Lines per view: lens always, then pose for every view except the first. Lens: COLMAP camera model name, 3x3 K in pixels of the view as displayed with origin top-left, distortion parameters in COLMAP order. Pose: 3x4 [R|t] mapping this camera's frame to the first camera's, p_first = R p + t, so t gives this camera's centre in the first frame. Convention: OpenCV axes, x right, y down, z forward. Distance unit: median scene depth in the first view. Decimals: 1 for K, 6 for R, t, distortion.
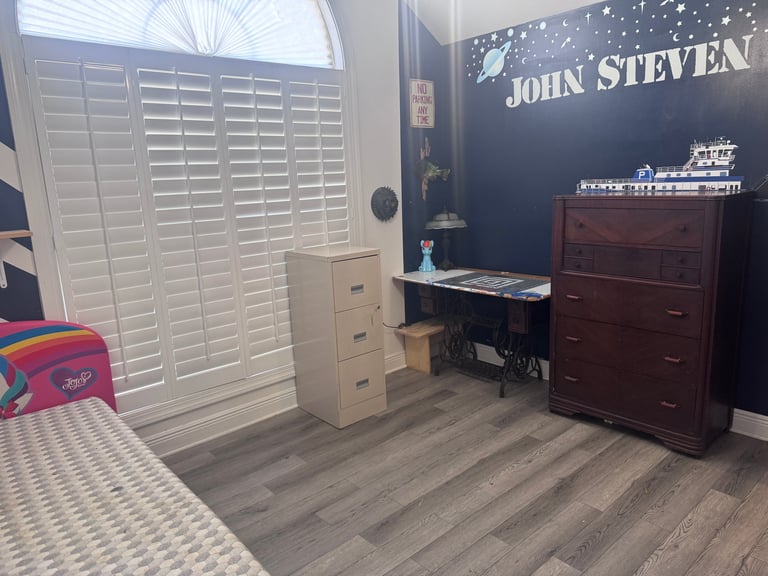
lens RADIAL K [[553.9, 0, 398.9], [0, 553.9, 288.0], [0, 0, 1]] dist [0.099425, -0.150831]
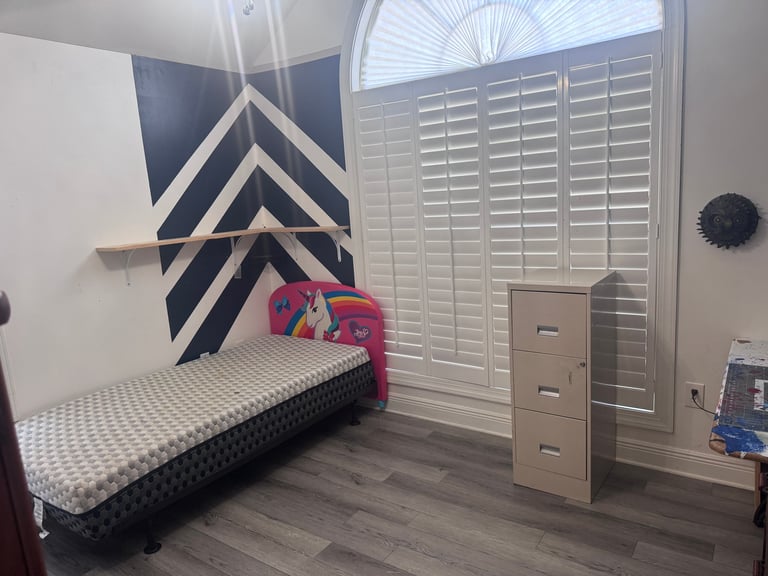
lens RADIAL K [[557.9, 0, 382.6], [0, 557.9, 292.3], [0, 0, 1]] dist [0.050208, -0.004043]
pose [[0.194030, 0.207566, -0.958785, 0.710747], [-0.134094, 0.973797, 0.183679, -0.187000], [0.971788, 0.092928, 0.216780, 0.669968]]
